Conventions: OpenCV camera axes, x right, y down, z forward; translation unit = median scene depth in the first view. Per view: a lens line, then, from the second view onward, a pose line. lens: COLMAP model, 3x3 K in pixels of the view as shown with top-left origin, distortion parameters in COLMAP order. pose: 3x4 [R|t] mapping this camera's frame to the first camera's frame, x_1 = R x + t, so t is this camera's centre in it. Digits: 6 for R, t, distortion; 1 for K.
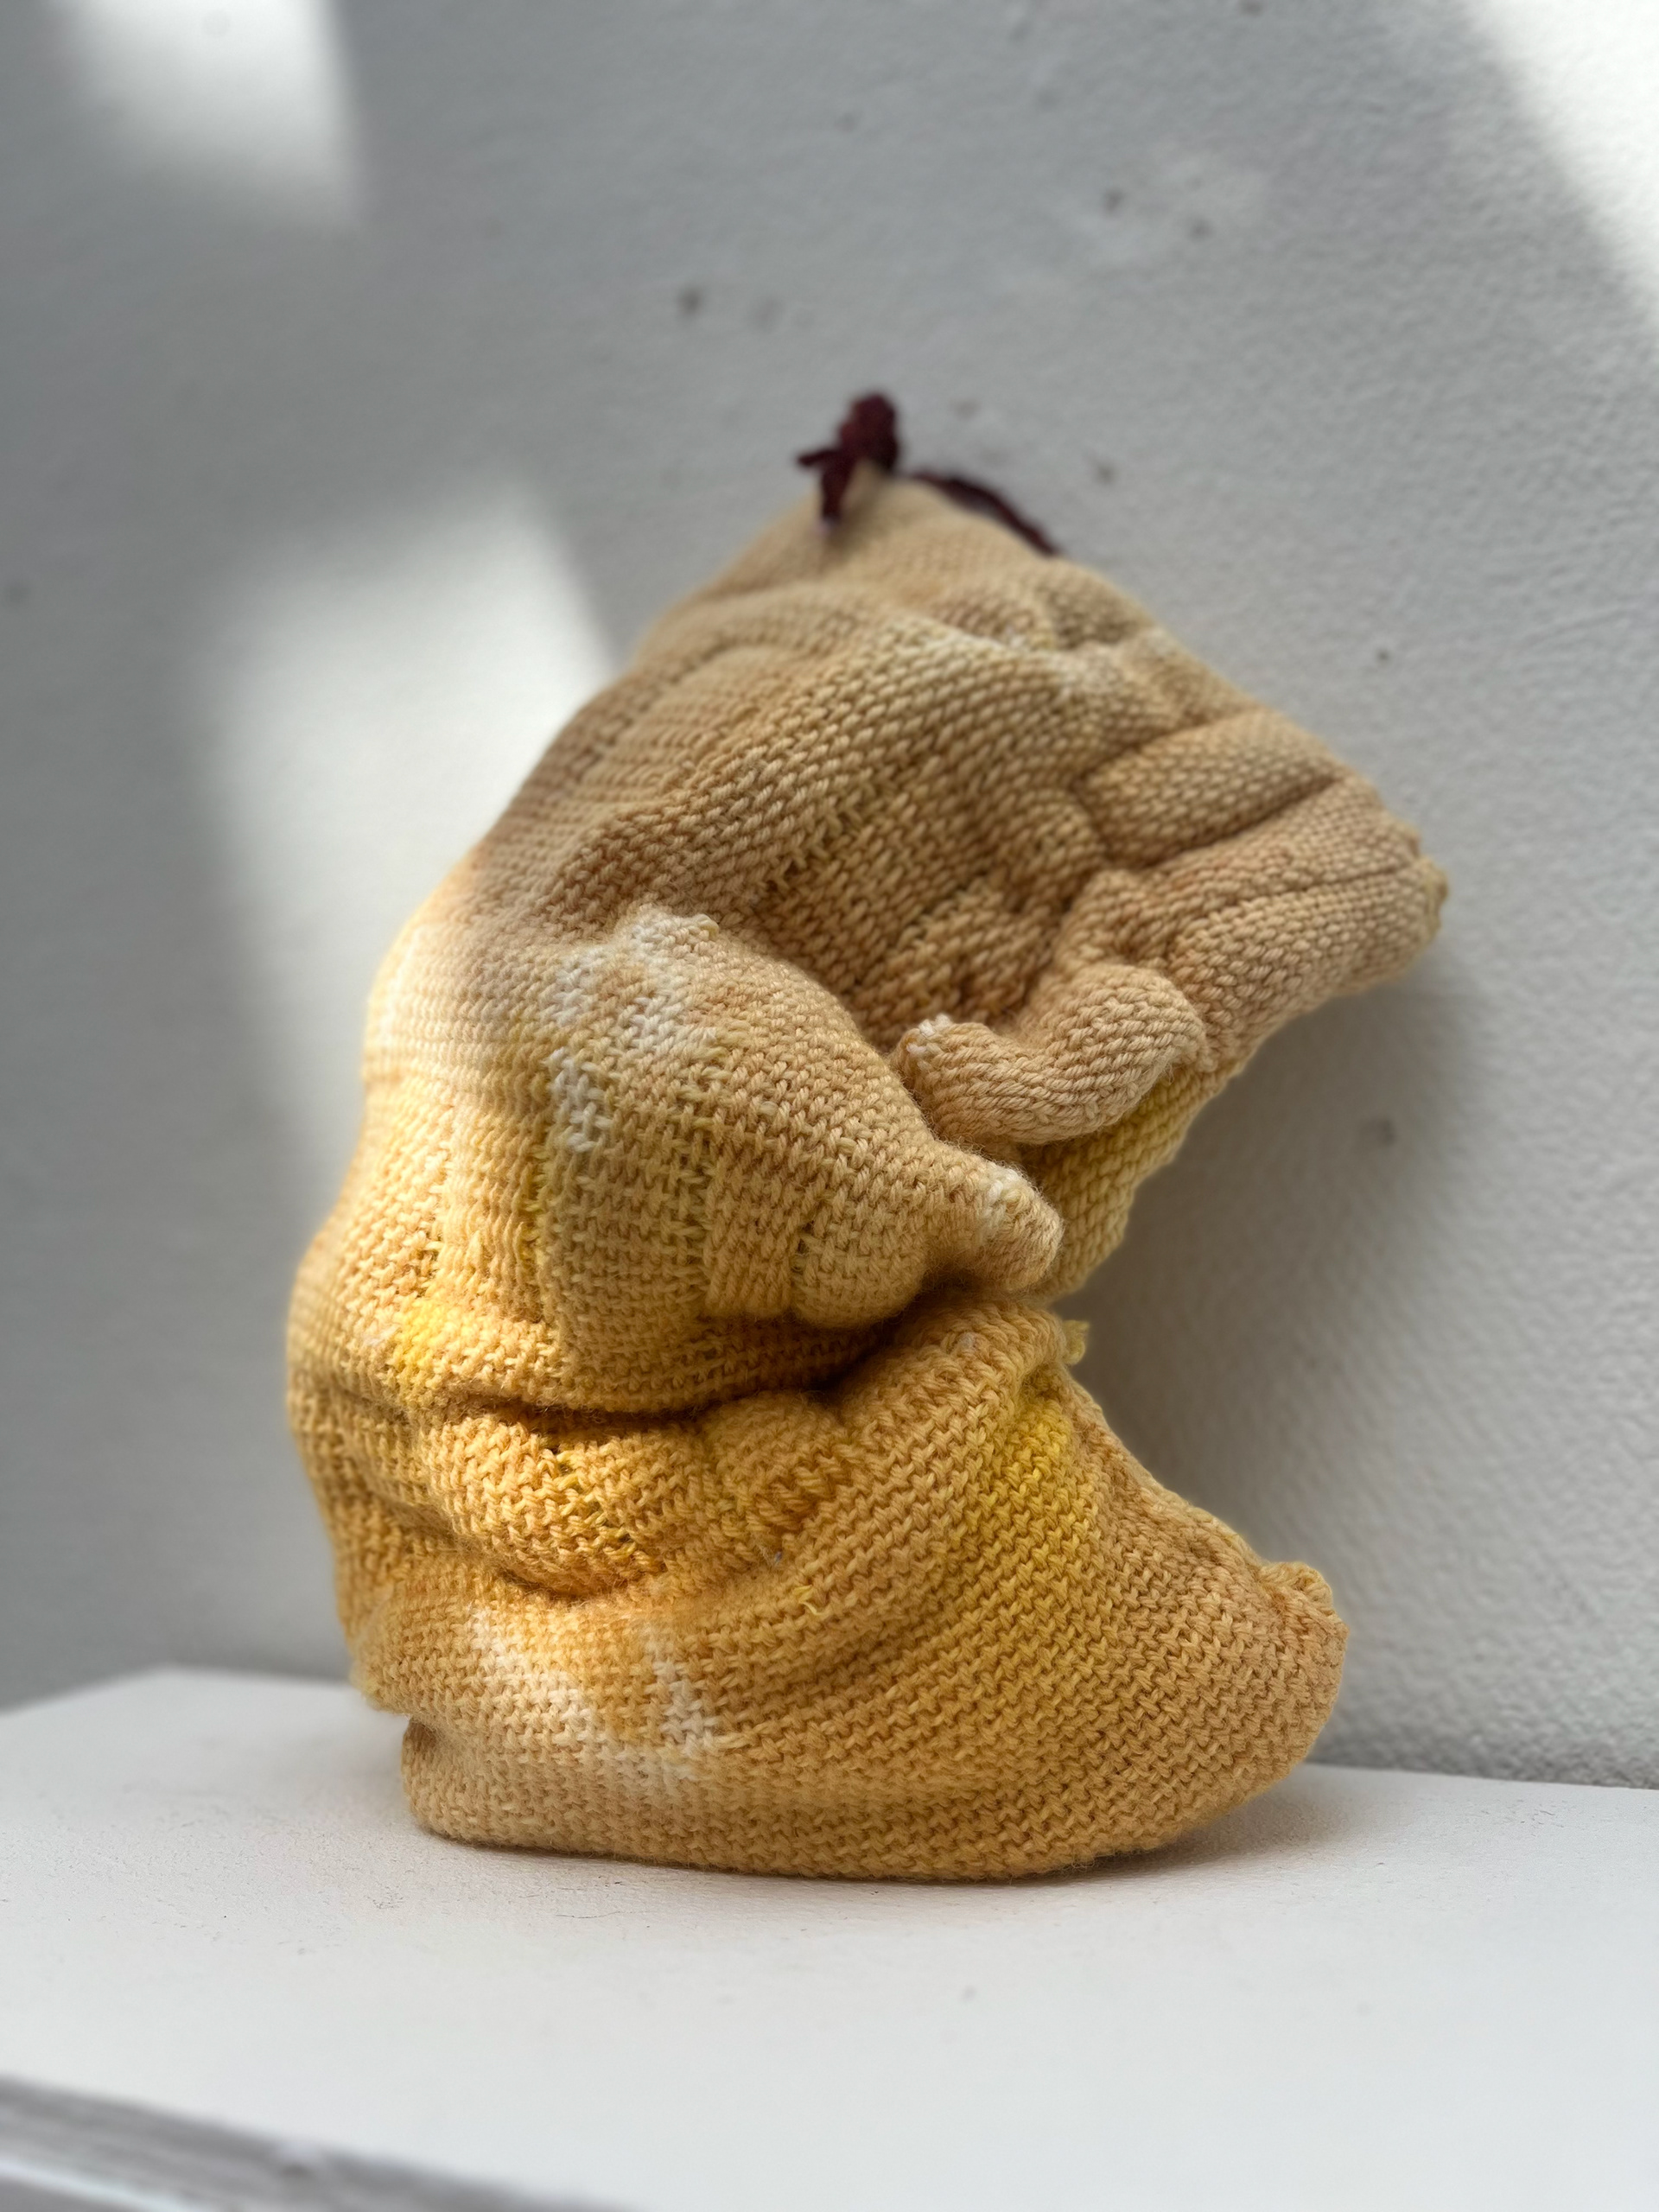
lens RADIAL K [[1681.8, 0, 833.1], [0, 1681.8, 1138.9], [0, 0, 1]] dist [0.038441, 0.000791]
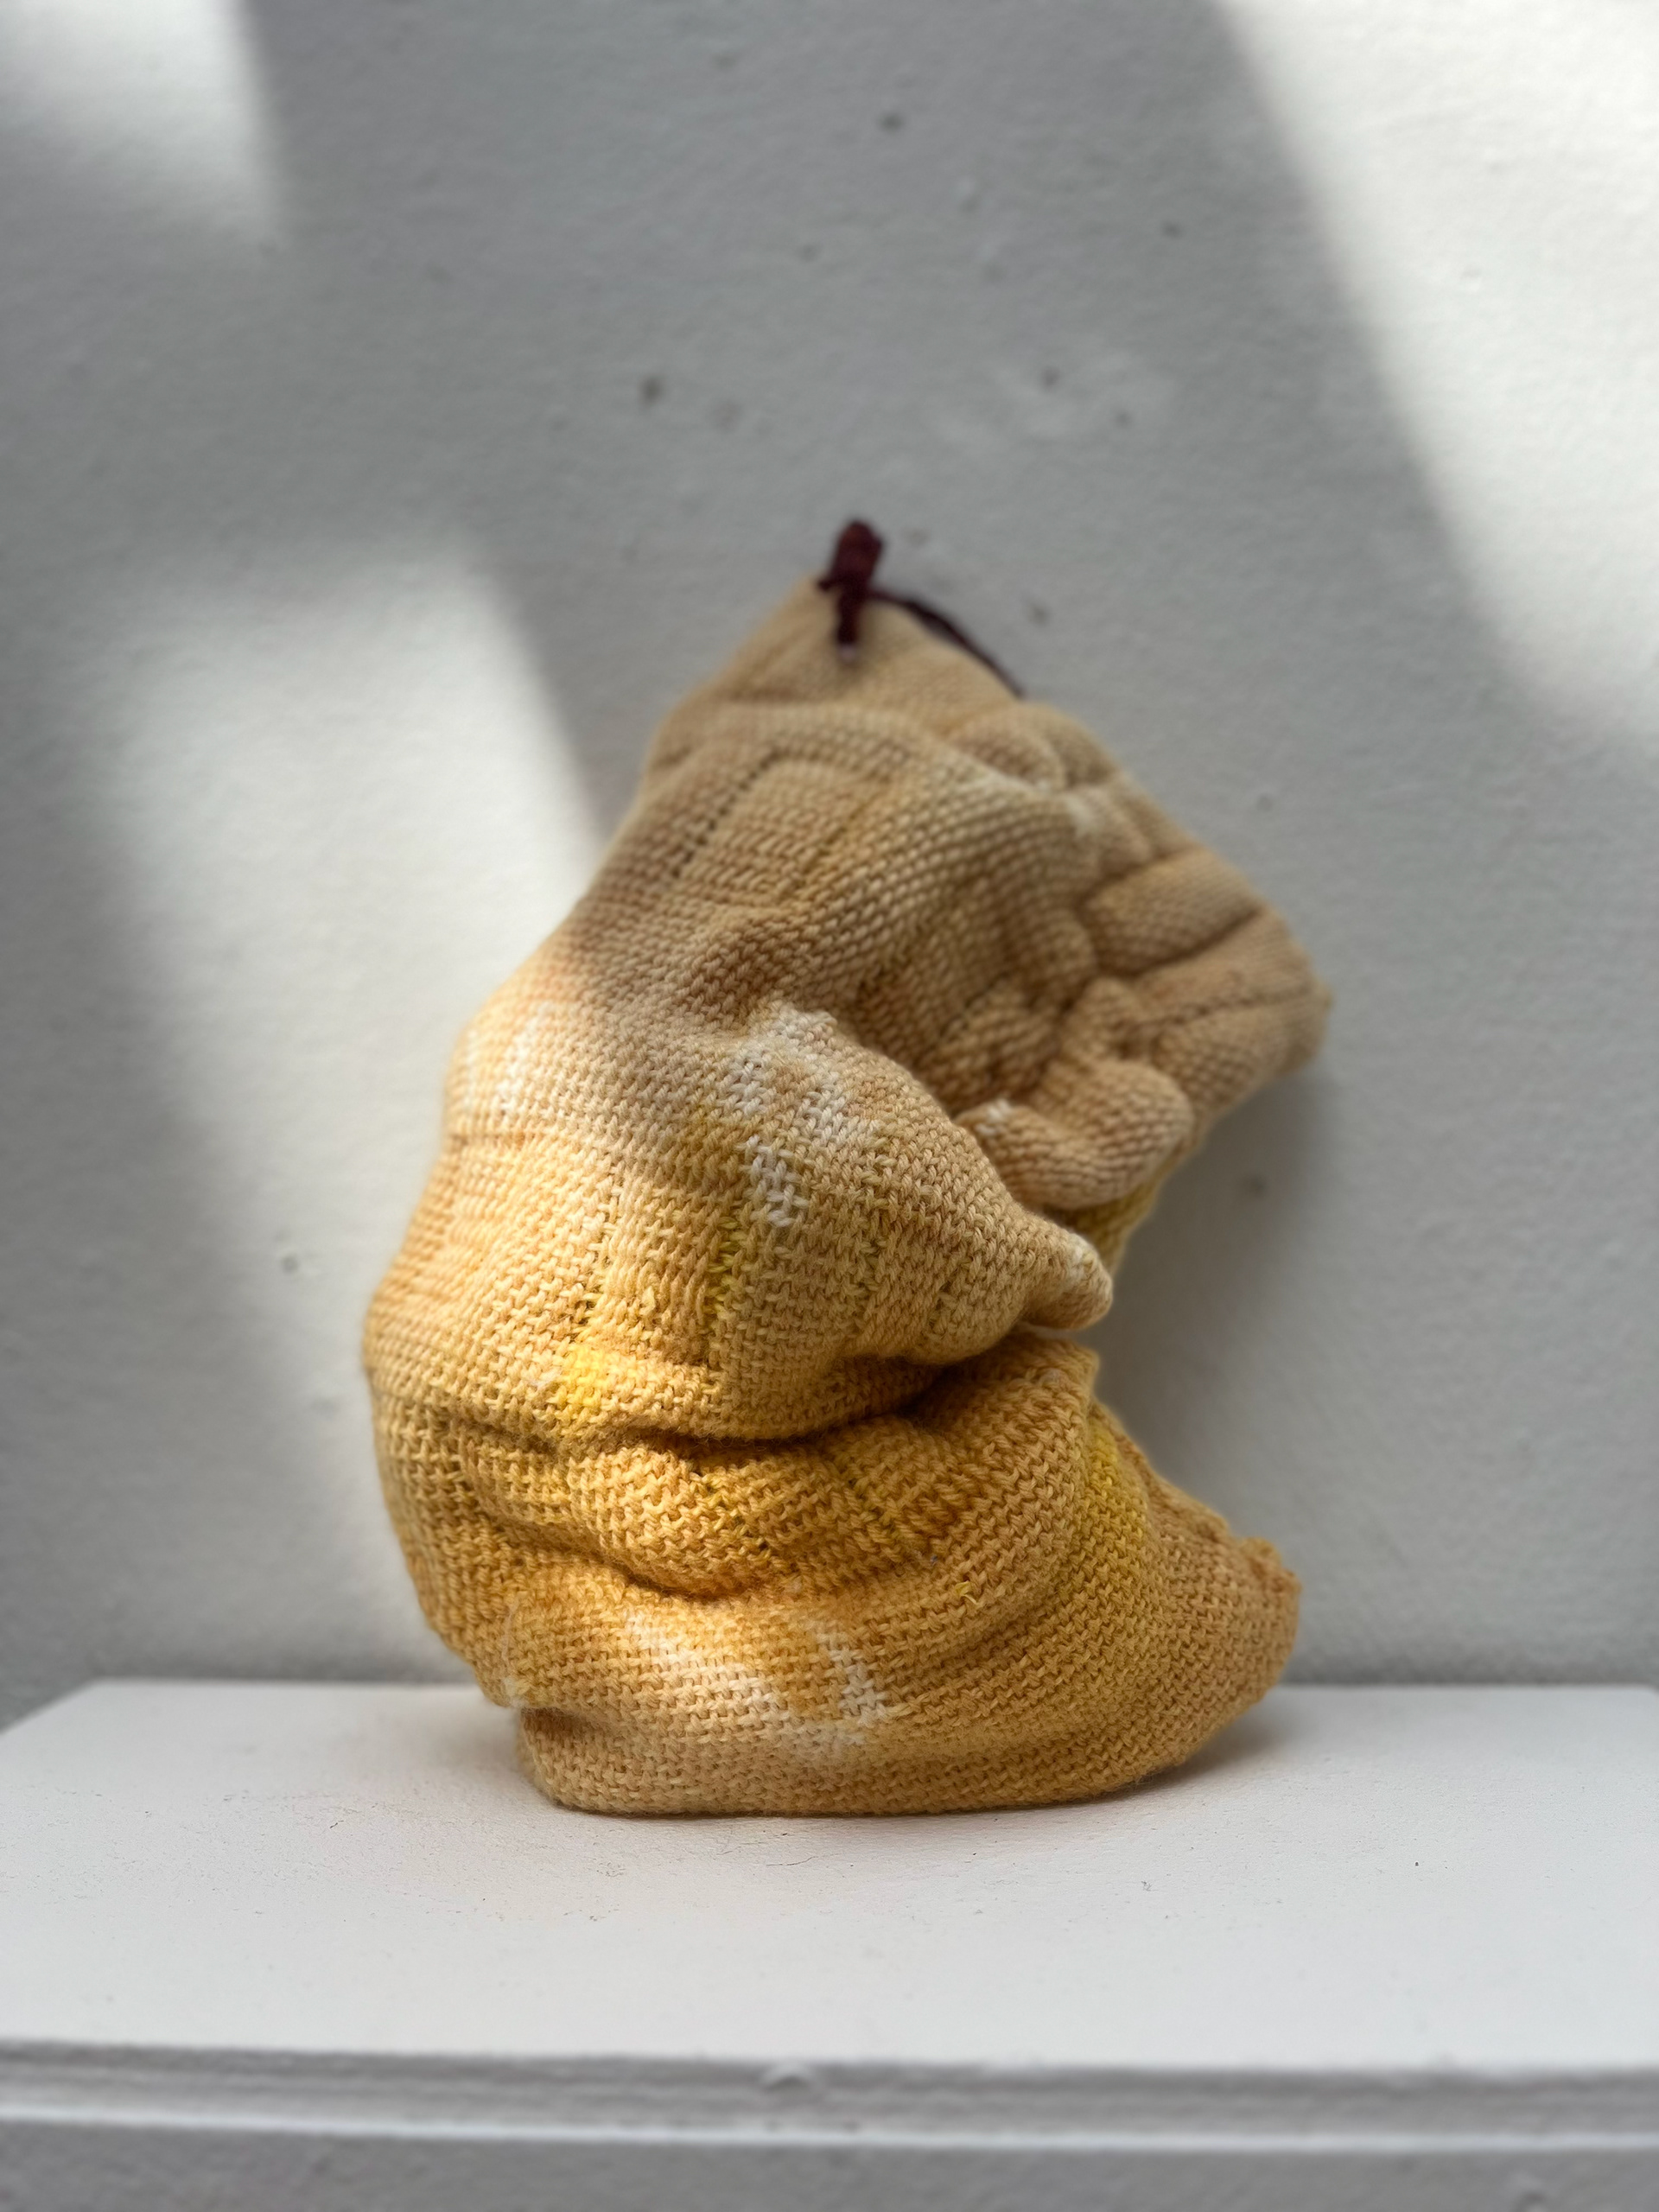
lens RADIAL K [[1680.3, 0, 823.0], [0, 1680.3, 1140.1], [0, 0, 1]] dist [0.075348, -0.124202]
pose [[0.951625, 0.018468, 0.306708, -0.449875], [-0.031261, 0.998832, 0.036852, -0.090587], [-0.305669, -0.044657, 0.951090, -0.118801]]
